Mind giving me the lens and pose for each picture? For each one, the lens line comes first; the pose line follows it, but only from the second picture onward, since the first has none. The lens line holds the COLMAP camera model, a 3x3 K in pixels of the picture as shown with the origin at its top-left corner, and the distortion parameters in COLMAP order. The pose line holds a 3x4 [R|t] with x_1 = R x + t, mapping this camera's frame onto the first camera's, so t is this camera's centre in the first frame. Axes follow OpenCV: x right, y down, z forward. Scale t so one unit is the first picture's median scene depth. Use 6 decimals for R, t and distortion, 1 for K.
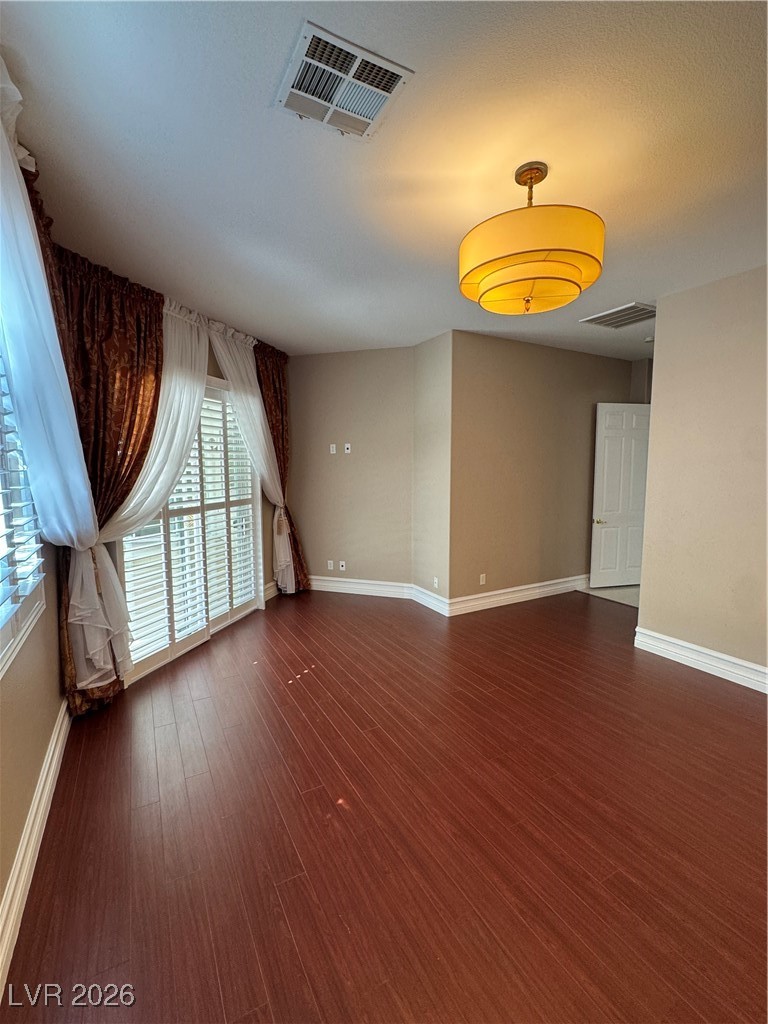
lens RADIAL K [[454.0, 0, 384.8], [0, 454.0, 510.4], [0, 0, 1]] dist [0.005332, 0.000301]
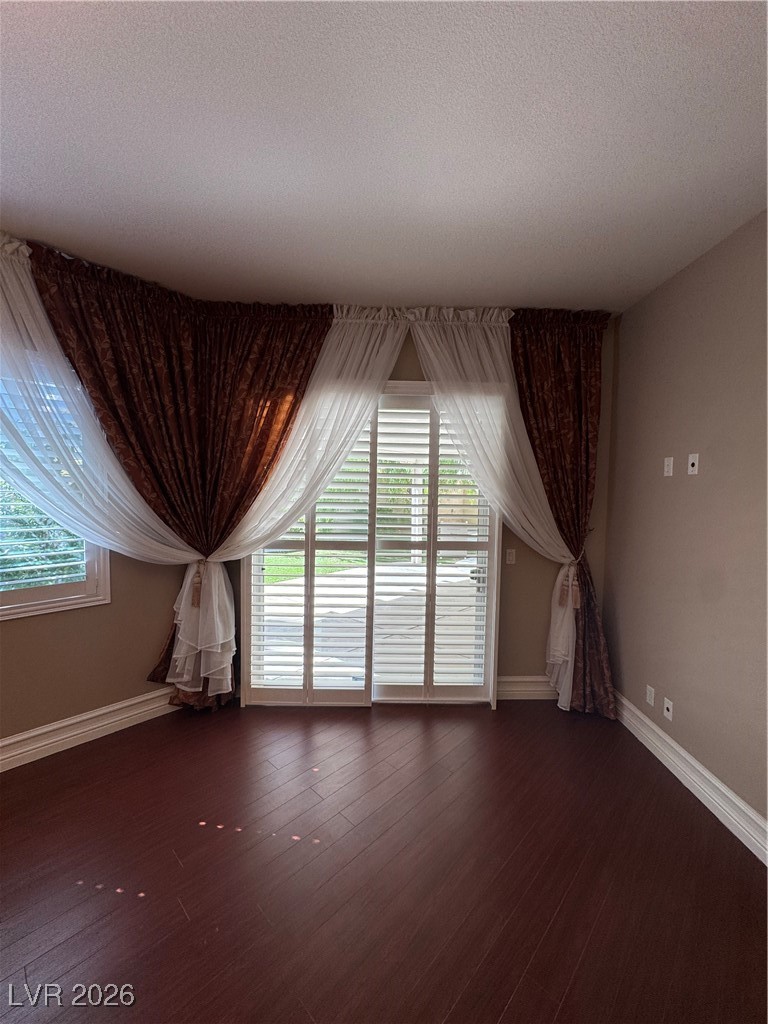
lens RADIAL K [[395.9, 0, 384.0], [0, 395.9, 510.0], [0, 0, 1]] dist [-0.015806, -0.000117]
pose [[0.293070, 0.063797, -0.953960, 0.255609], [-0.112289, 0.993163, 0.031922, -0.085068], [0.949474, 0.097764, 0.298230, 0.733594]]
